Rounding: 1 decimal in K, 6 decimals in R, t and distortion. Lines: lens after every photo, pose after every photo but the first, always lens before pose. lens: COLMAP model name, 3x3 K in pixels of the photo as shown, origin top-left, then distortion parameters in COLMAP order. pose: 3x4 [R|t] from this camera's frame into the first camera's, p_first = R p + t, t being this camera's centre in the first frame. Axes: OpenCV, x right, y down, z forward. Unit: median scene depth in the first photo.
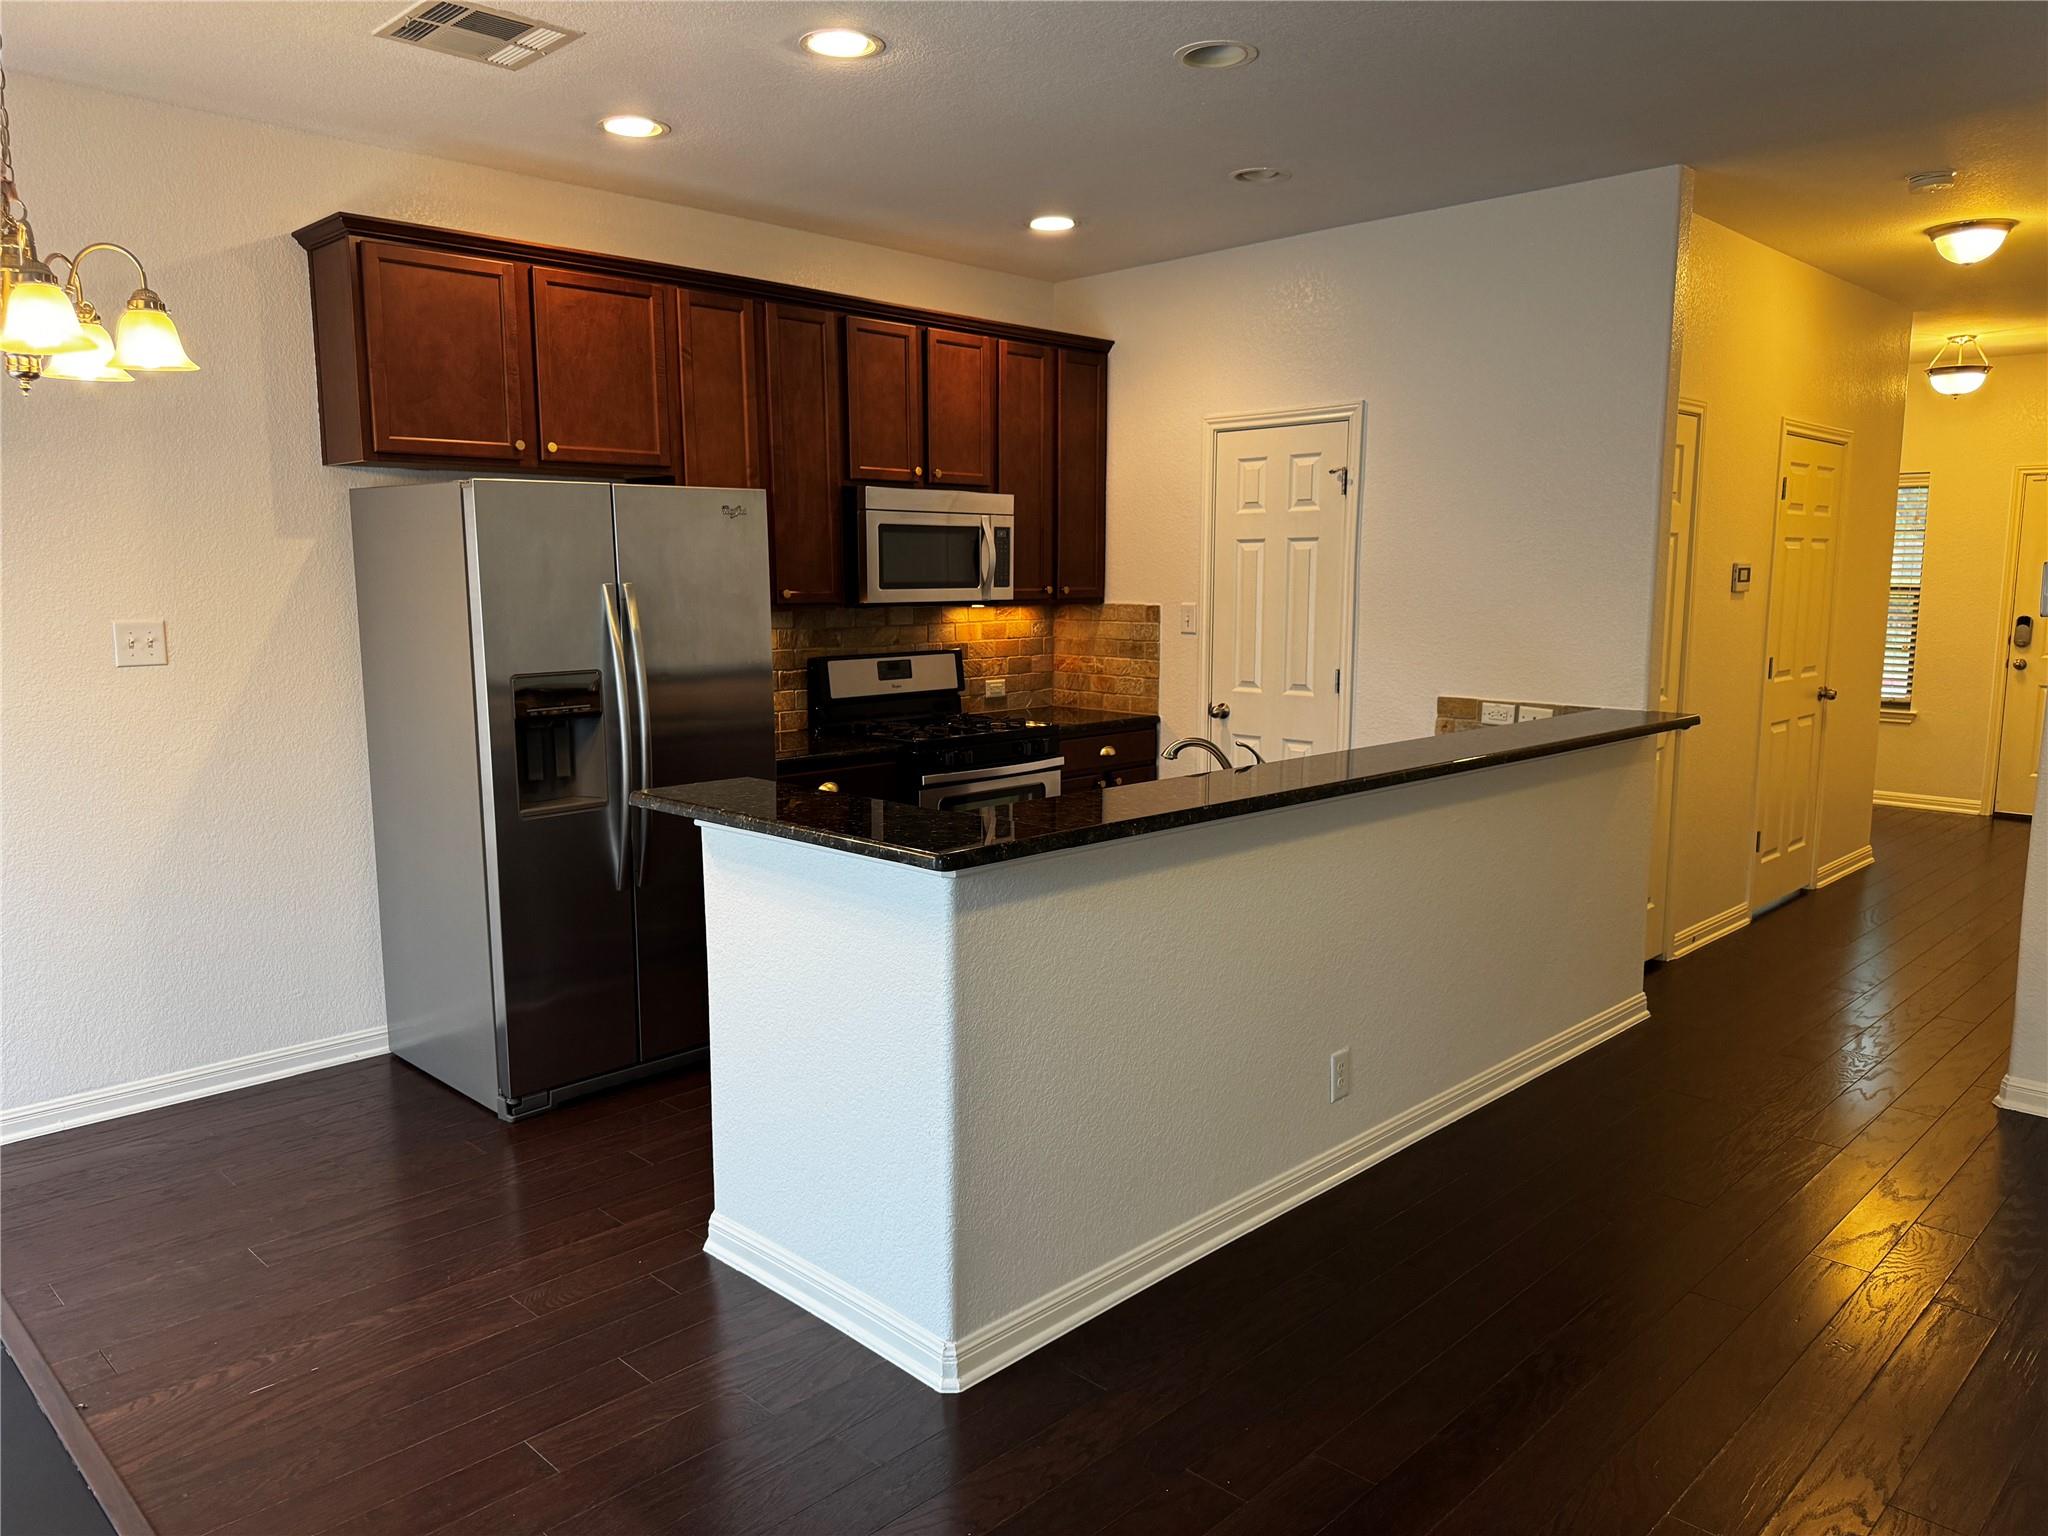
lens RADIAL K [[1437.6, 0, 1028.5], [0, 1437.6, 775.6], [0, 0, 1]] dist [0.047281, -0.023199]
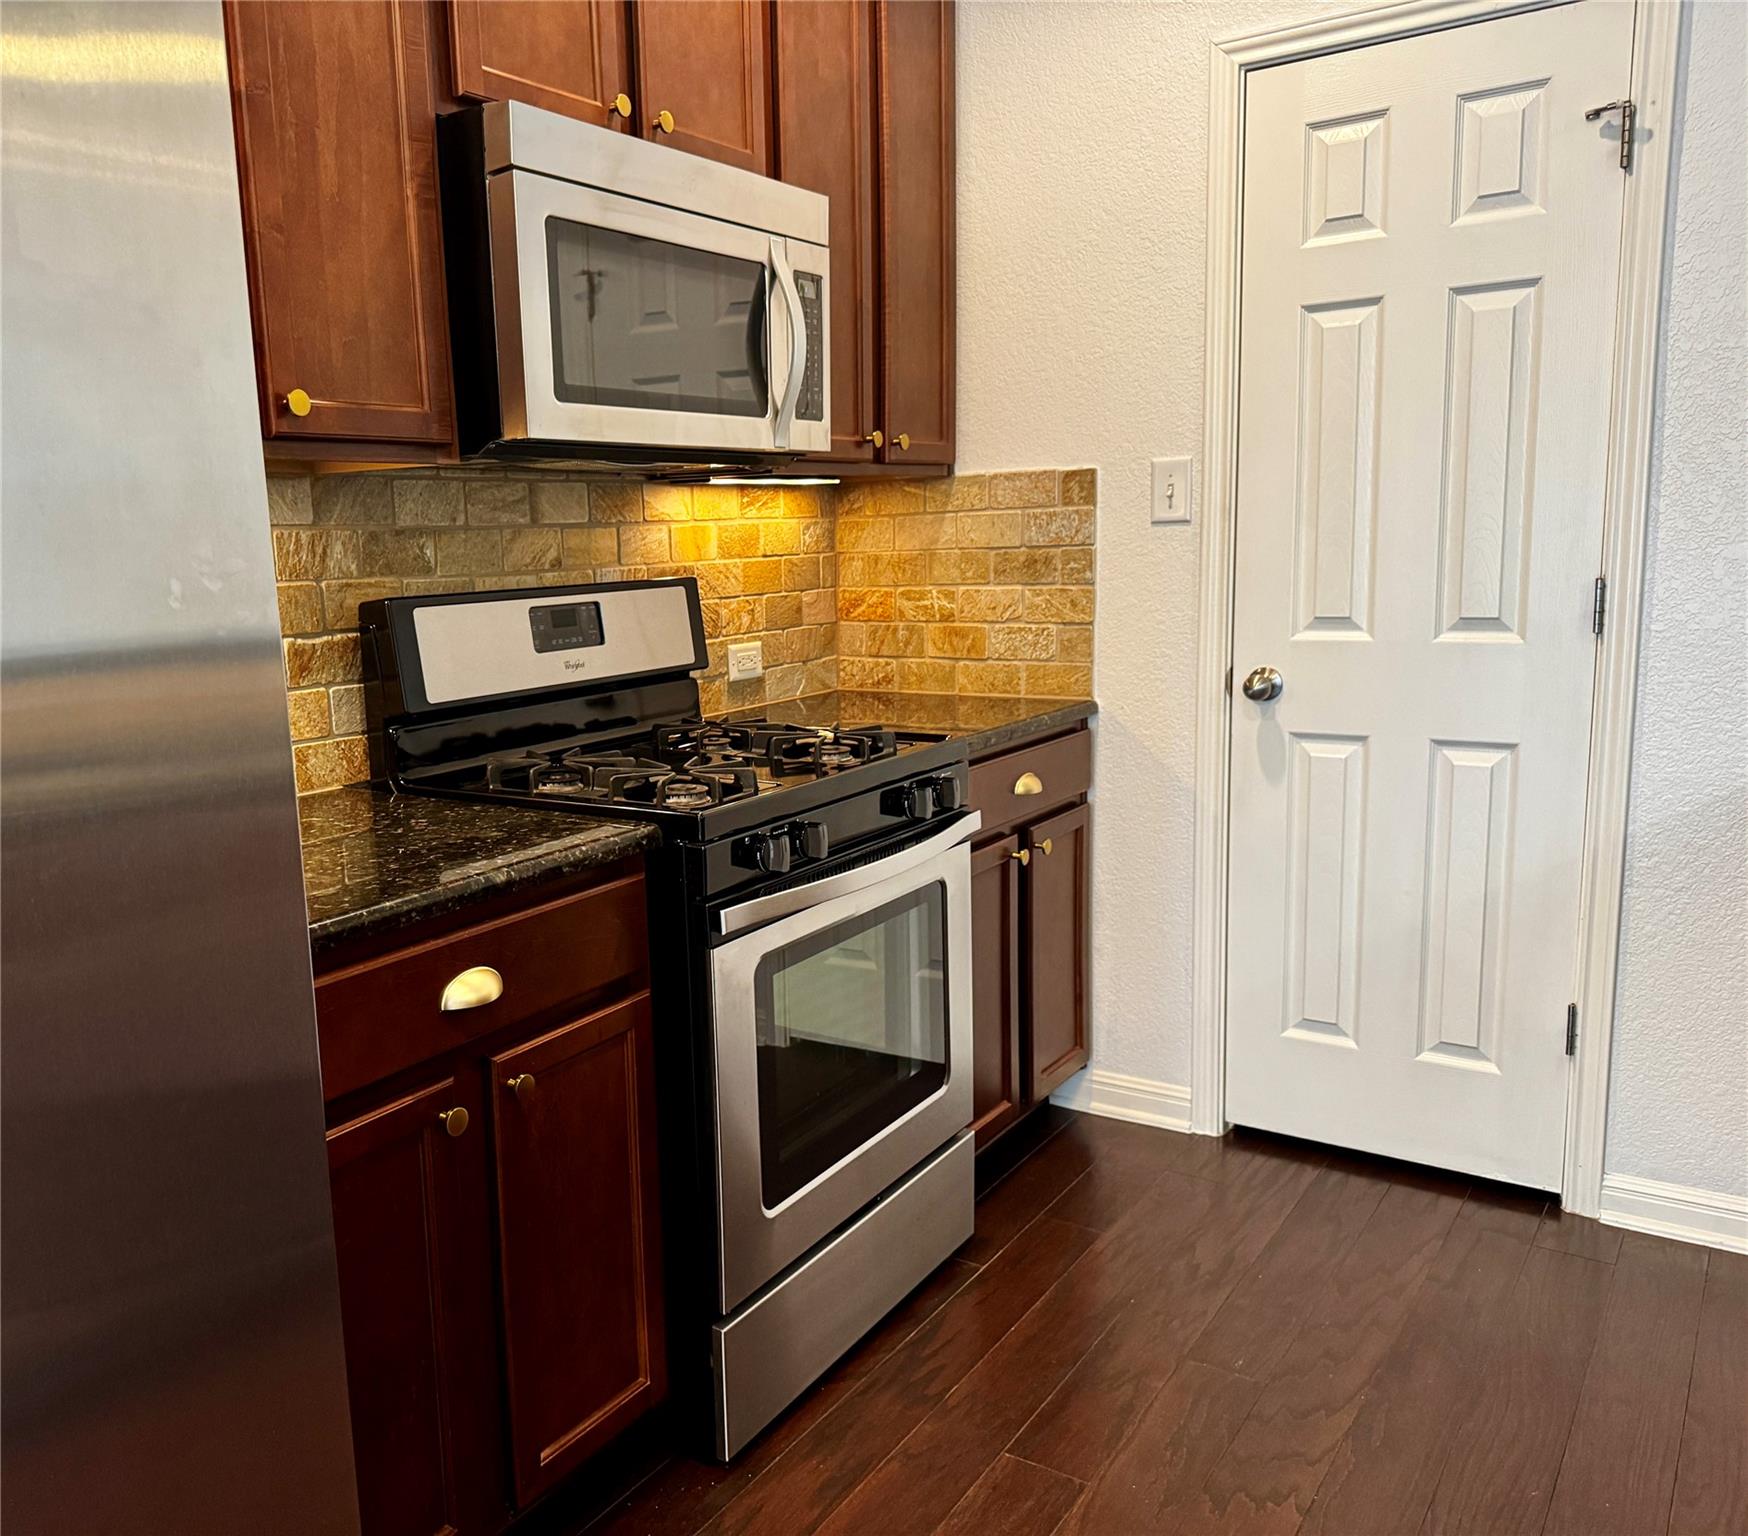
lens RADIAL K [[1446.5, 0, 734.4], [0, 1446.5, 789.7], [0, 0, 1]] dist [0.012277, -0.032215]
pose [[0.988590, -0.059634, 0.138326, -0.107480], [0.055657, 0.997923, 0.032442, -0.037404], [-0.139974, -0.024373, 0.989855, 0.583268]]
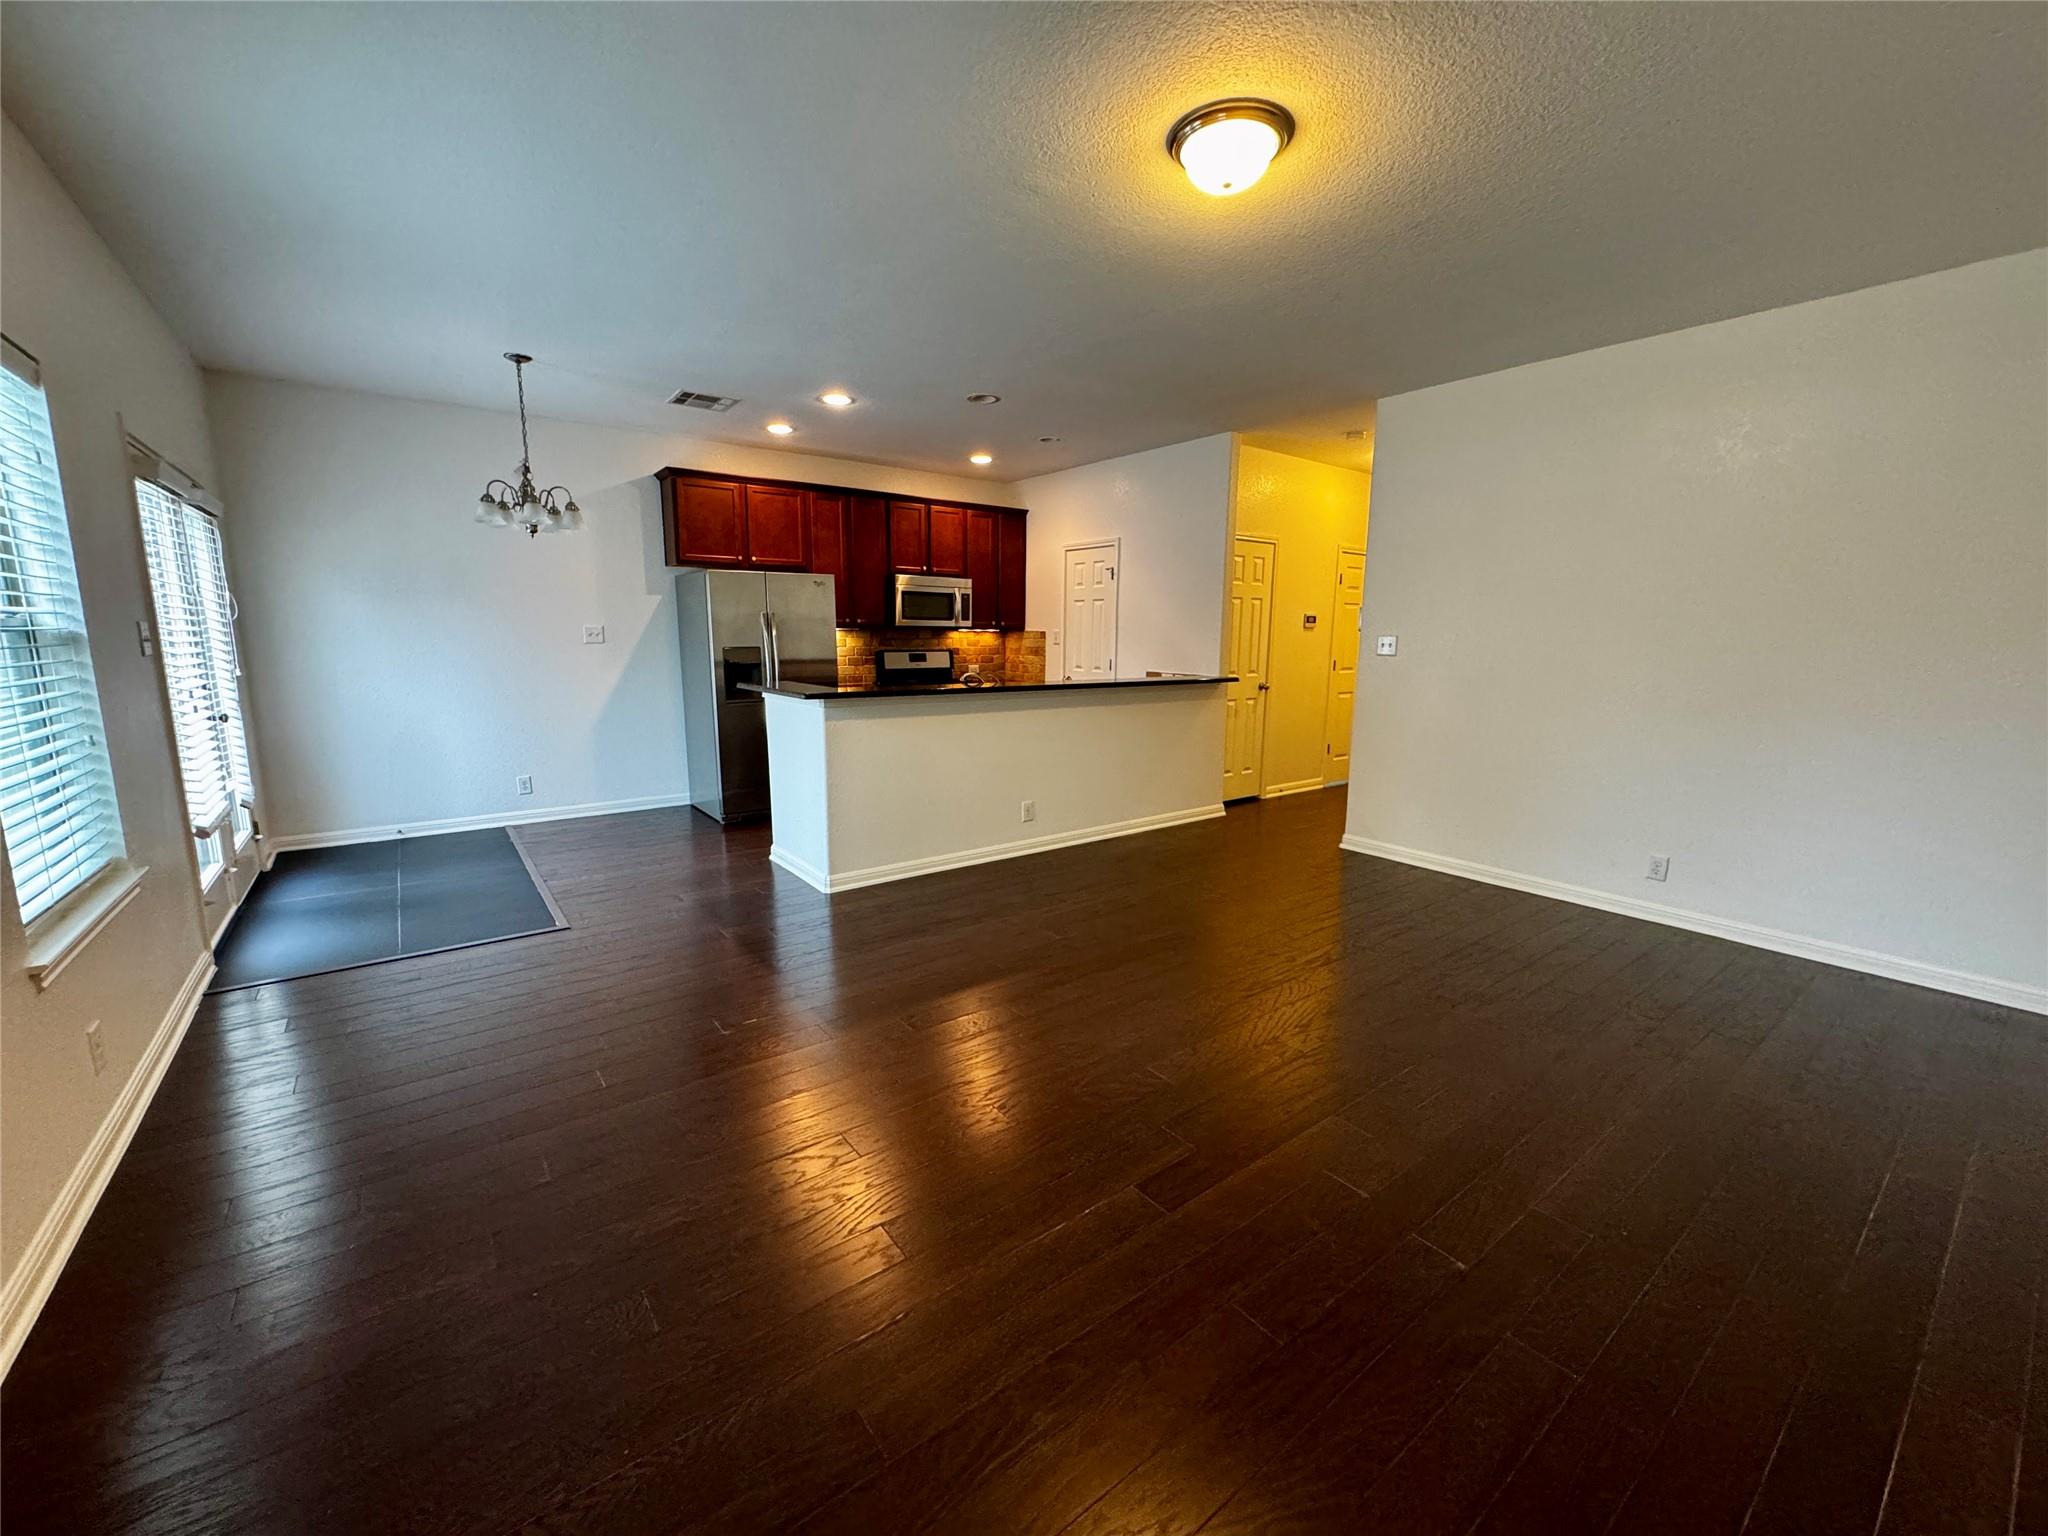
lens RADIAL K [[814.4, 0, 1030.2], [0, 814.4, 768.9], [0, 0, 1]] dist [-0.000205, 0.001047]
pose [[0.989899, 0.033570, -0.137744, 0.264911], [-0.030380, 0.999221, 0.025201, 0.063927], [0.138483, -0.020762, 0.990147, -0.242995]]
